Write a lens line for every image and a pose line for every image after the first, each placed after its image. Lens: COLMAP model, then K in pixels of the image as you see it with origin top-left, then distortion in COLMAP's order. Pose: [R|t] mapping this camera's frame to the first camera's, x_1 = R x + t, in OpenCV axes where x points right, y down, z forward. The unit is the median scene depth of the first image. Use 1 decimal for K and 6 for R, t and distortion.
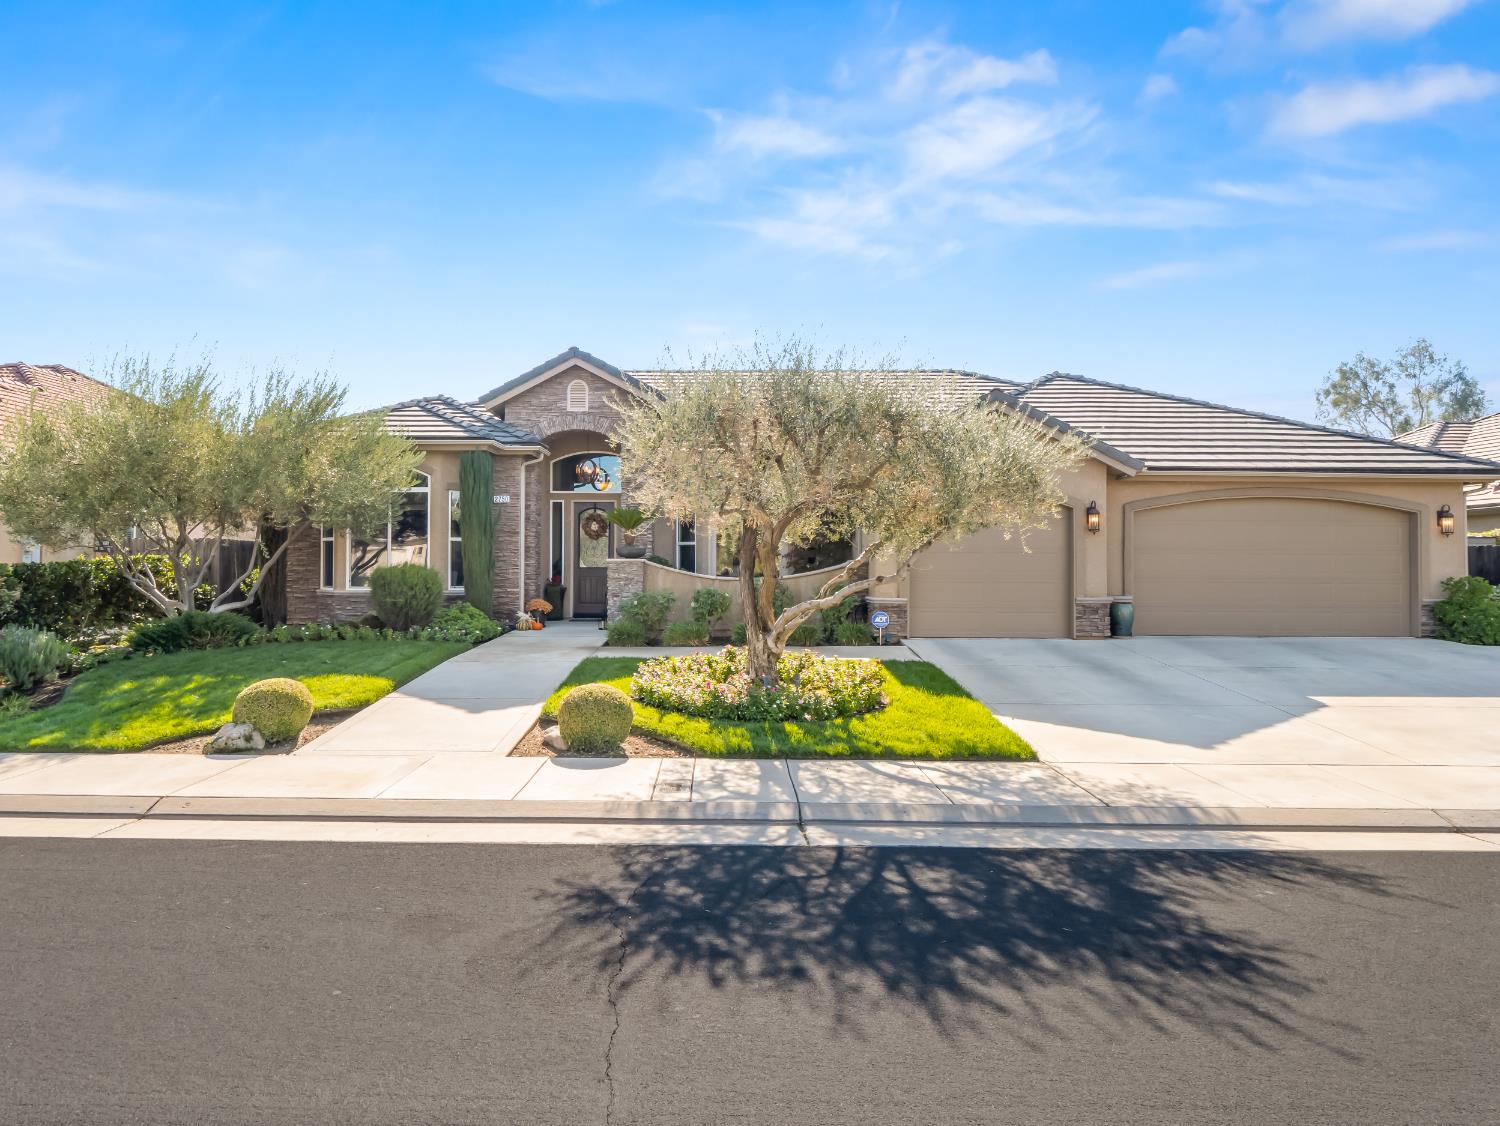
lens RADIAL K [[884.8, 0, 747.3], [0, 884.8, 560.2], [0, 0, 1]] dist [-0.005014, -0.001626]
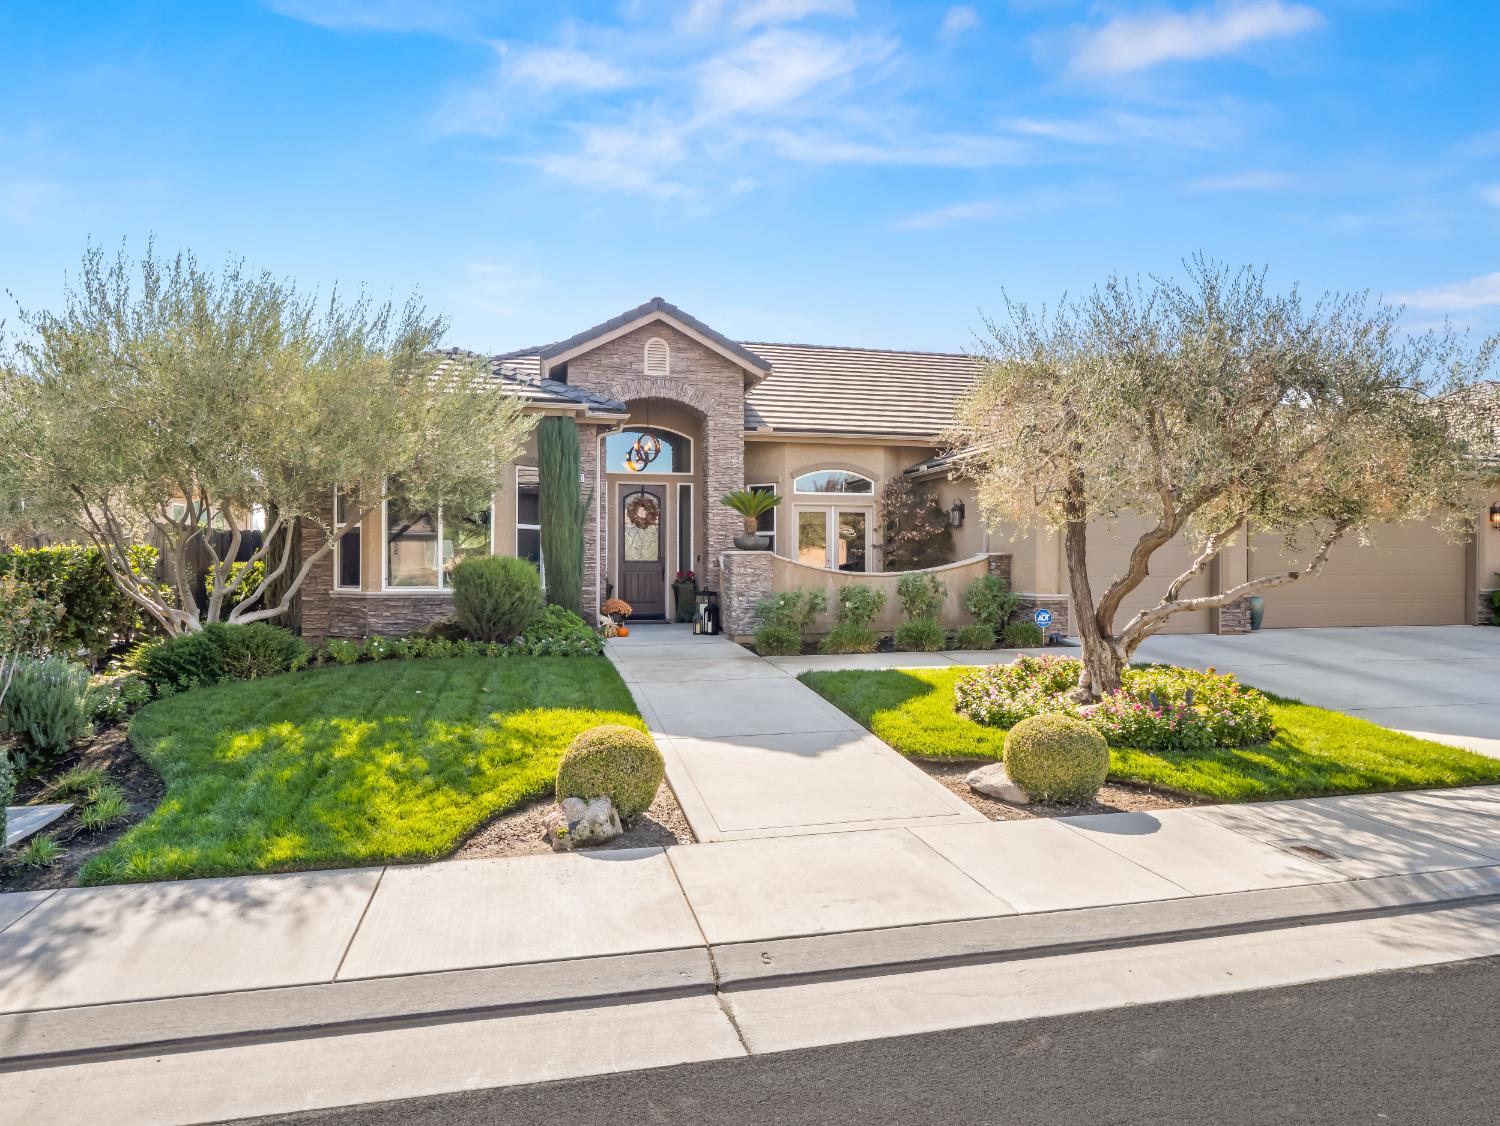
lens RADIAL K [[884.8, 0, 754.5], [0, 884.8, 562.3], [0, 0, 1]] dist [-0.005014, -0.001626]
pose [[0.970702, -0.002800, 0.240270, -0.335897], [0.000088, 0.999936, 0.011297, -0.000340], [-0.240287, -0.010944, 0.970640, 0.178026]]
